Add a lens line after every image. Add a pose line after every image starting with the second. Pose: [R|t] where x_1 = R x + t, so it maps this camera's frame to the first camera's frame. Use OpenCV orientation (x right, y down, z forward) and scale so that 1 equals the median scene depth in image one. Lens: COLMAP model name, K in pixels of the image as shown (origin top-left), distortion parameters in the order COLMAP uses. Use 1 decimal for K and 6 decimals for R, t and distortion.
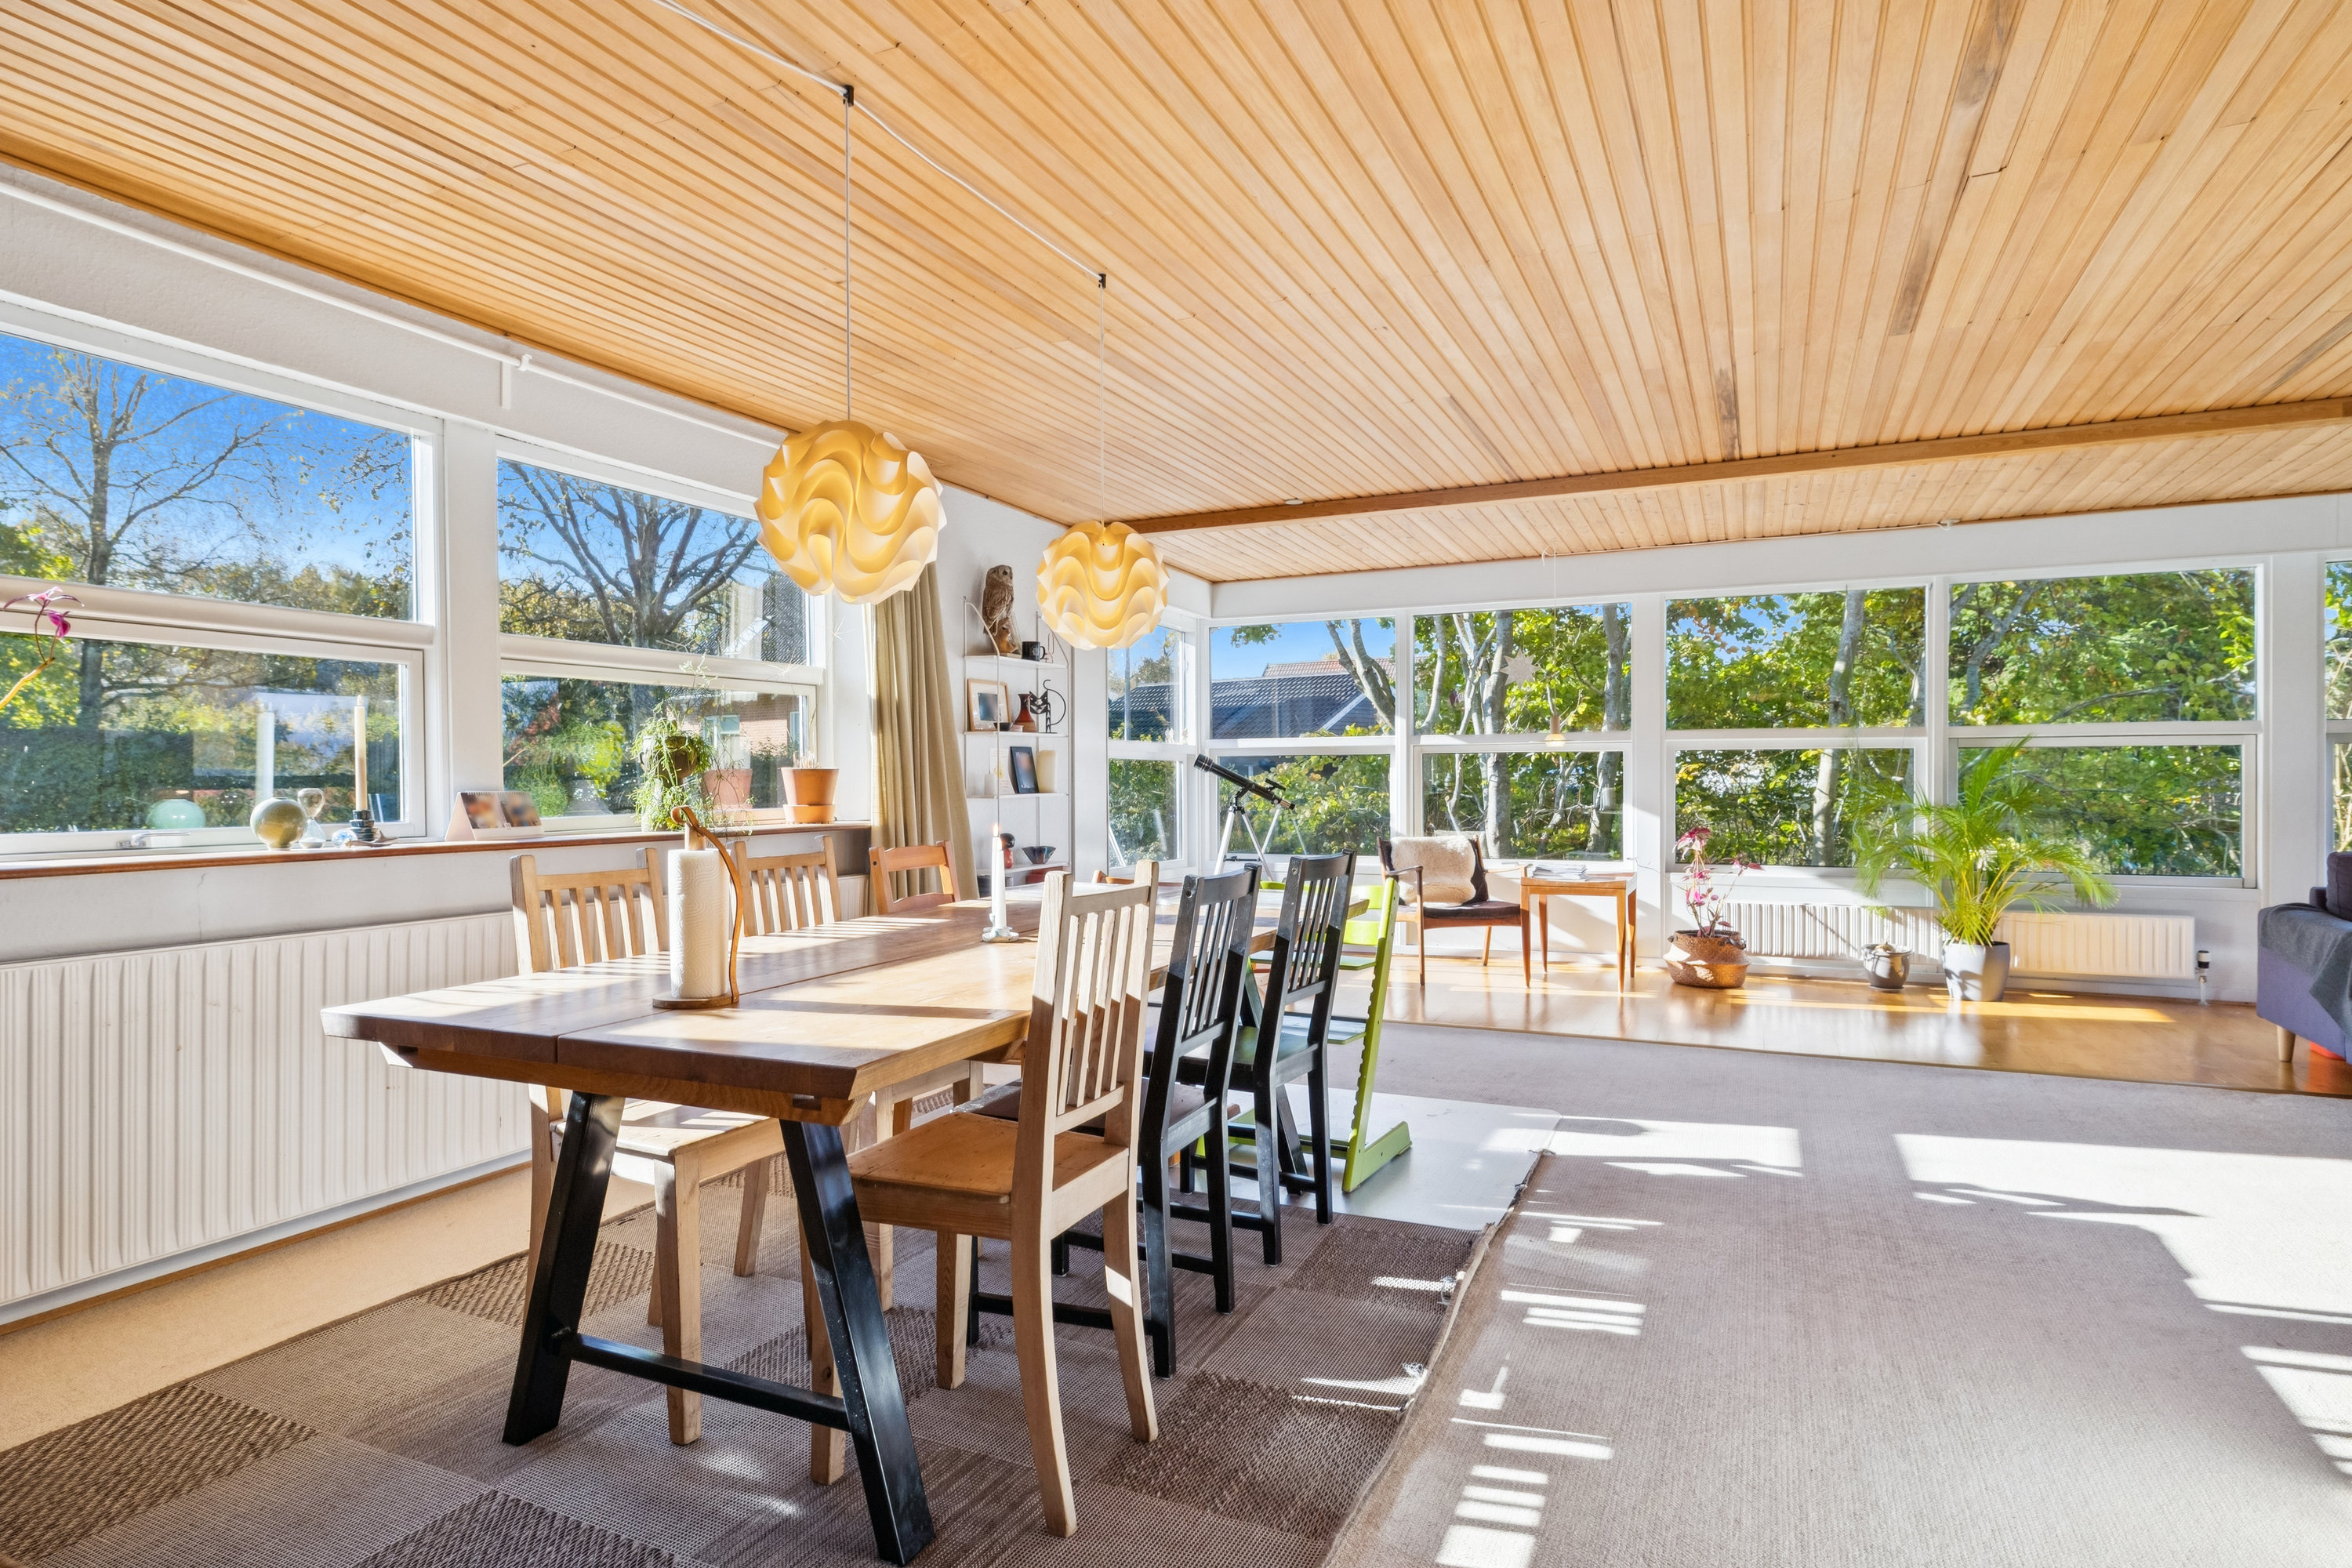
lens RADIAL K [[1227.1, 0, 1176.0], [0, 1227.1, 784.0], [0, 0, 1]] dist [-0.000595, -0.000002]
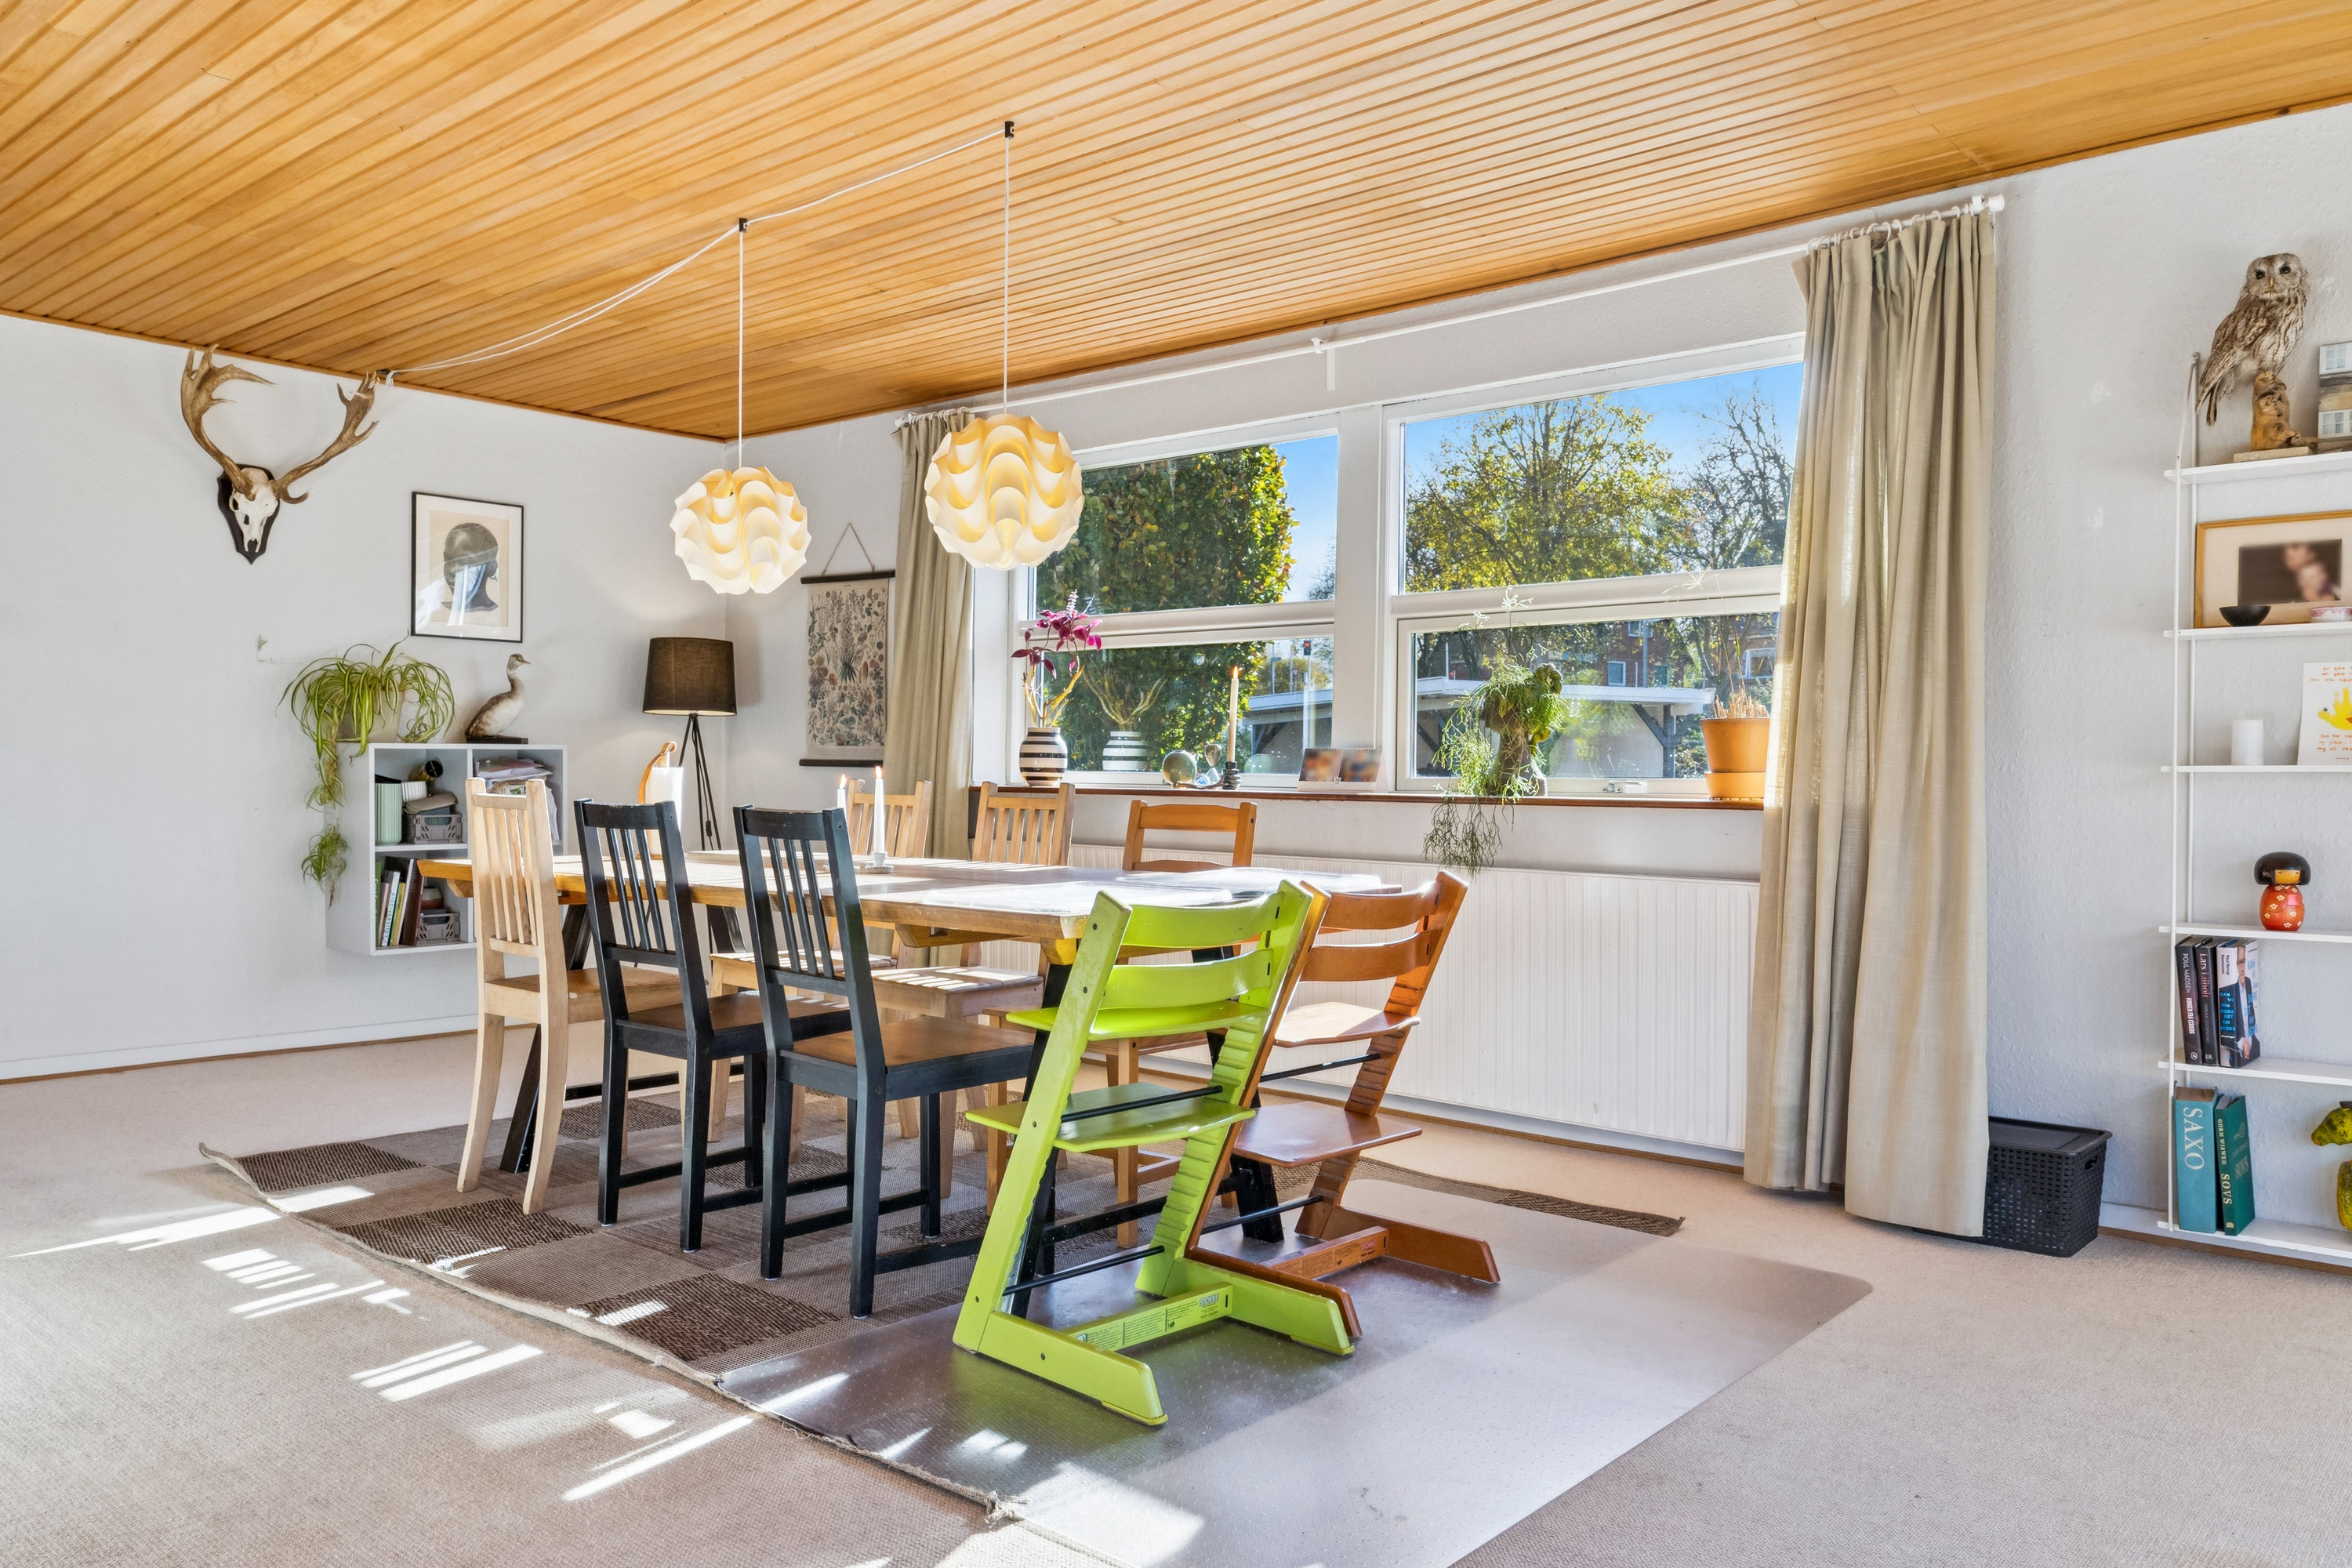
lens RADIAL K [[1677.7, 0, 1176.0], [0, 1677.7, 784.0], [0, 0, 1]] dist [0.000544, -0.000290]
pose [[-0.254731, 0.012541, -0.966931, 1.059628], [-0.008828, 0.999844, 0.015293, 0.019262], [0.966972, 0.012432, -0.254581, 1.453579]]
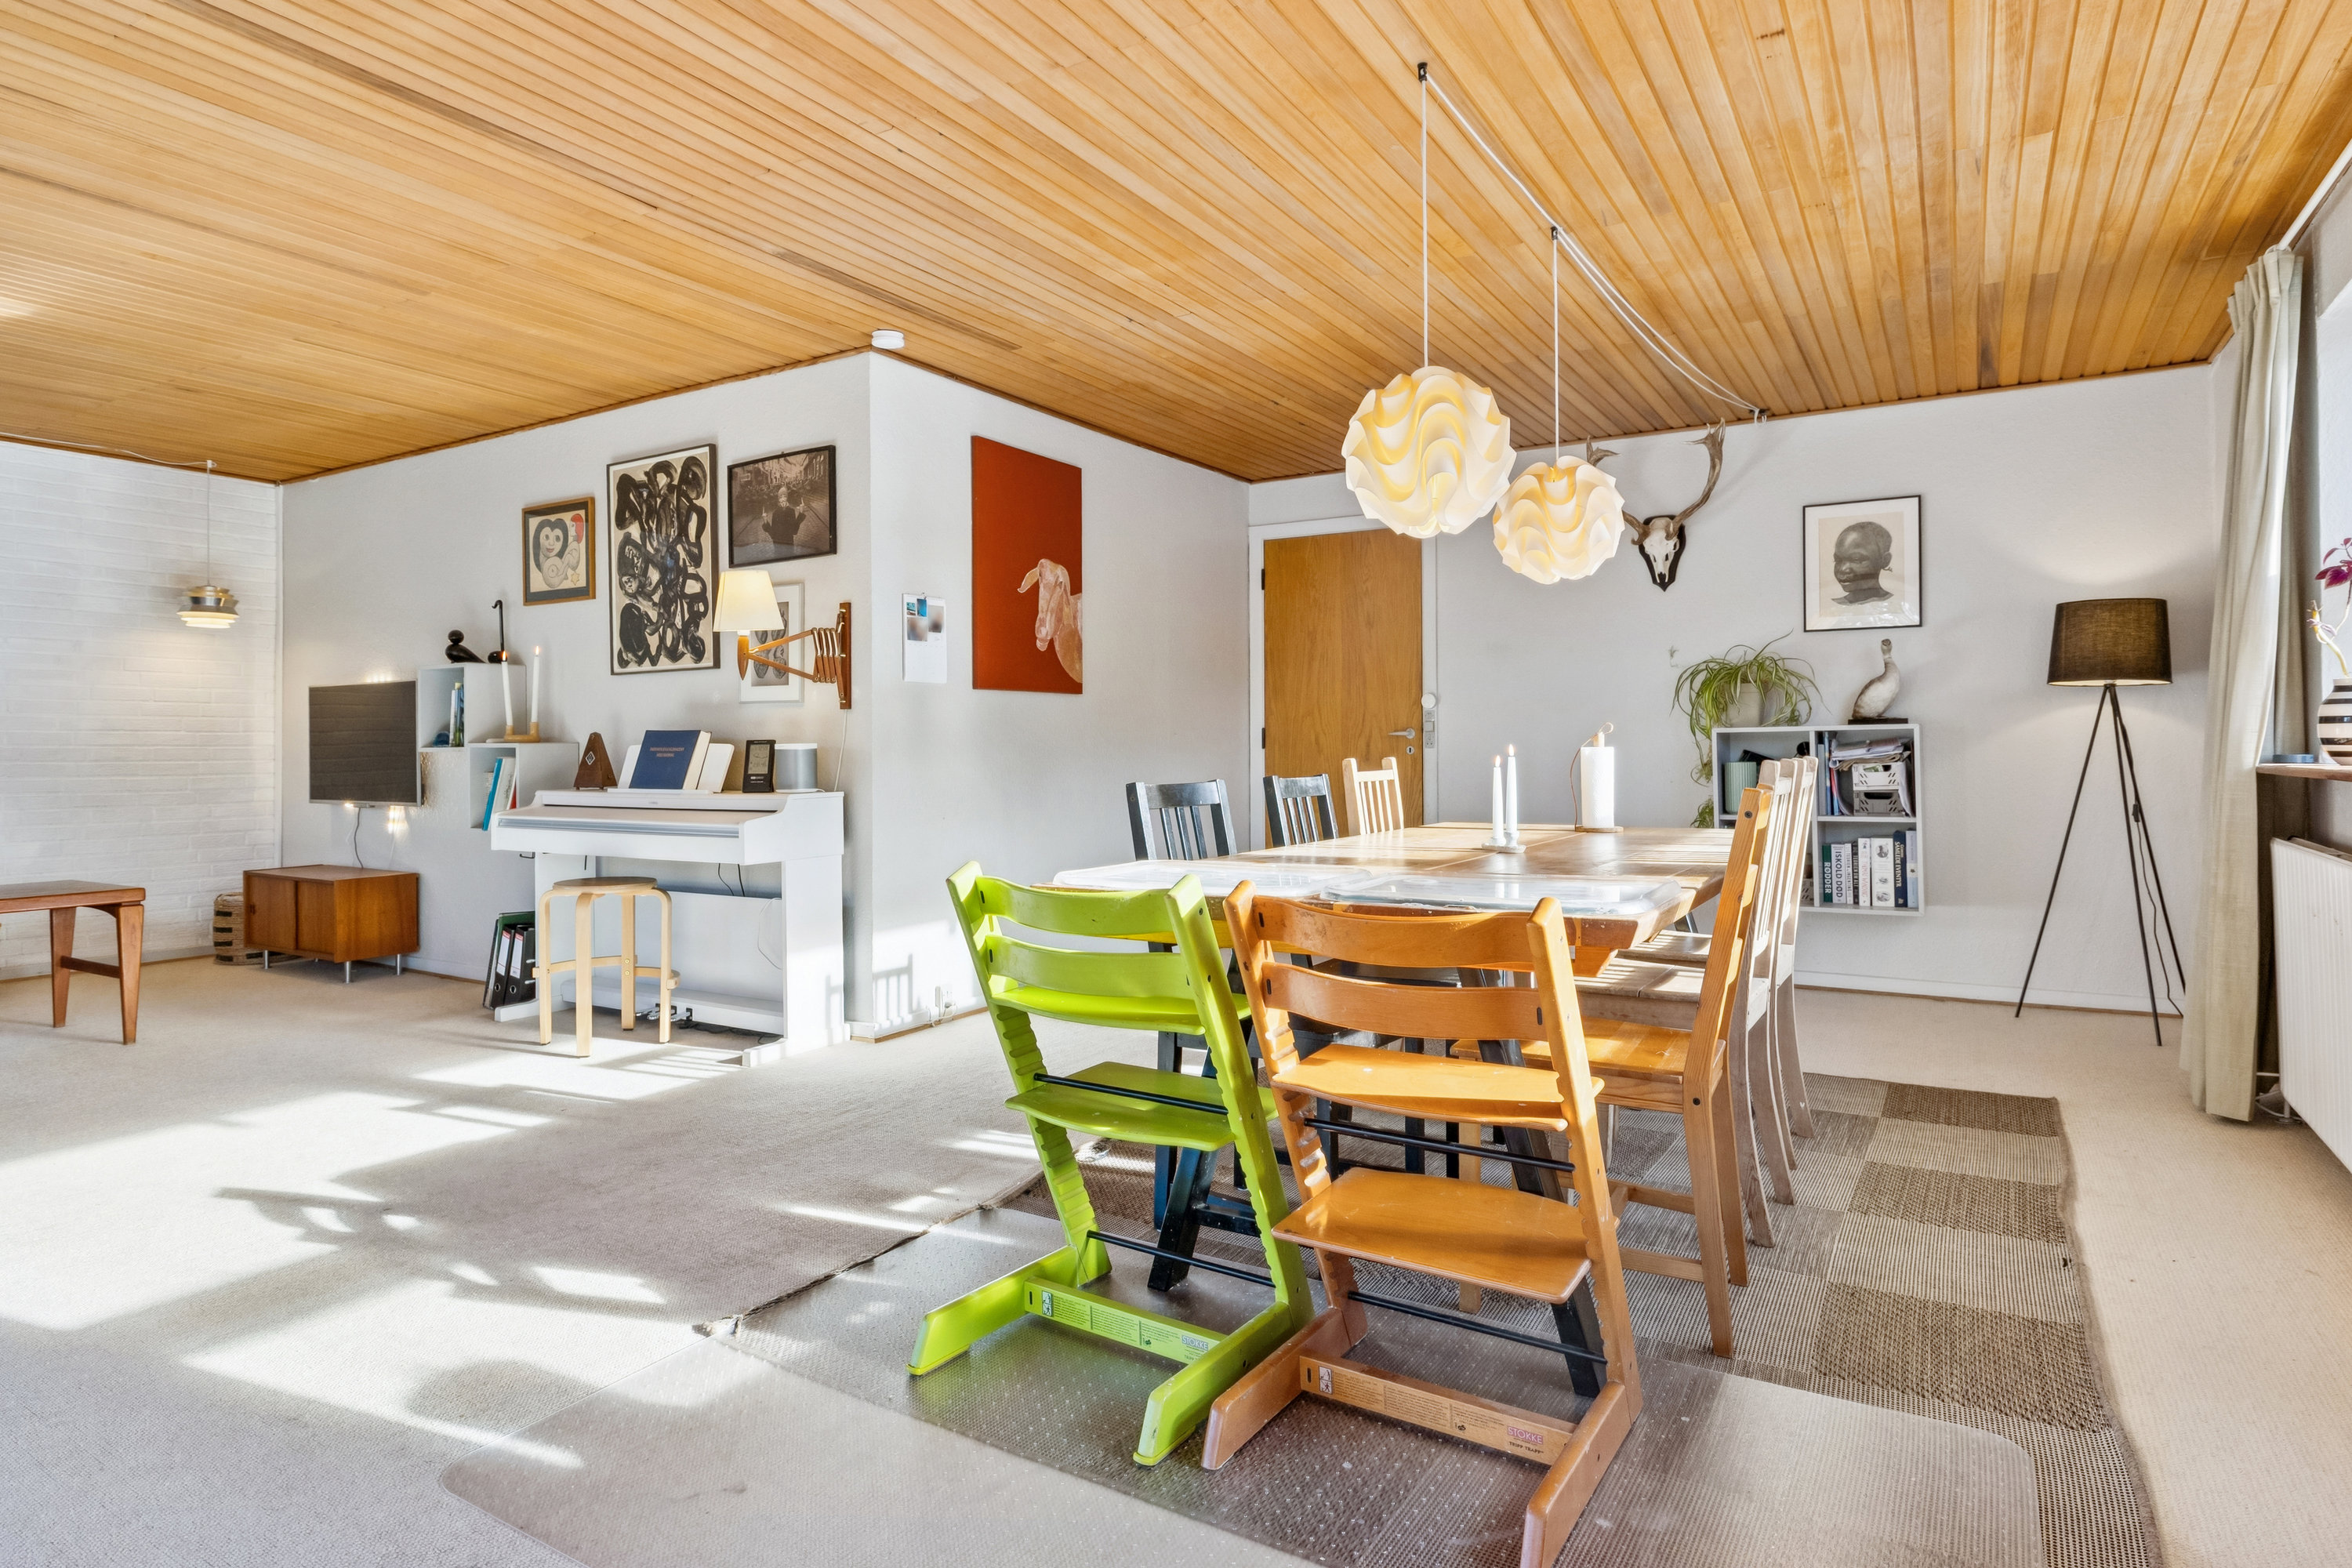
lens RADIAL K [[1288.0, 0, 1171.1], [0, 1288.0, 734.7], [0, 0, 1]] dist [0.003216, 0.000316]
pose [[-0.995672, 0.013084, 0.092008, 0.030544], [0.012168, 0.999871, -0.010510, 0.028884], [-0.092133, -0.009345, -0.995703, 1.899316]]
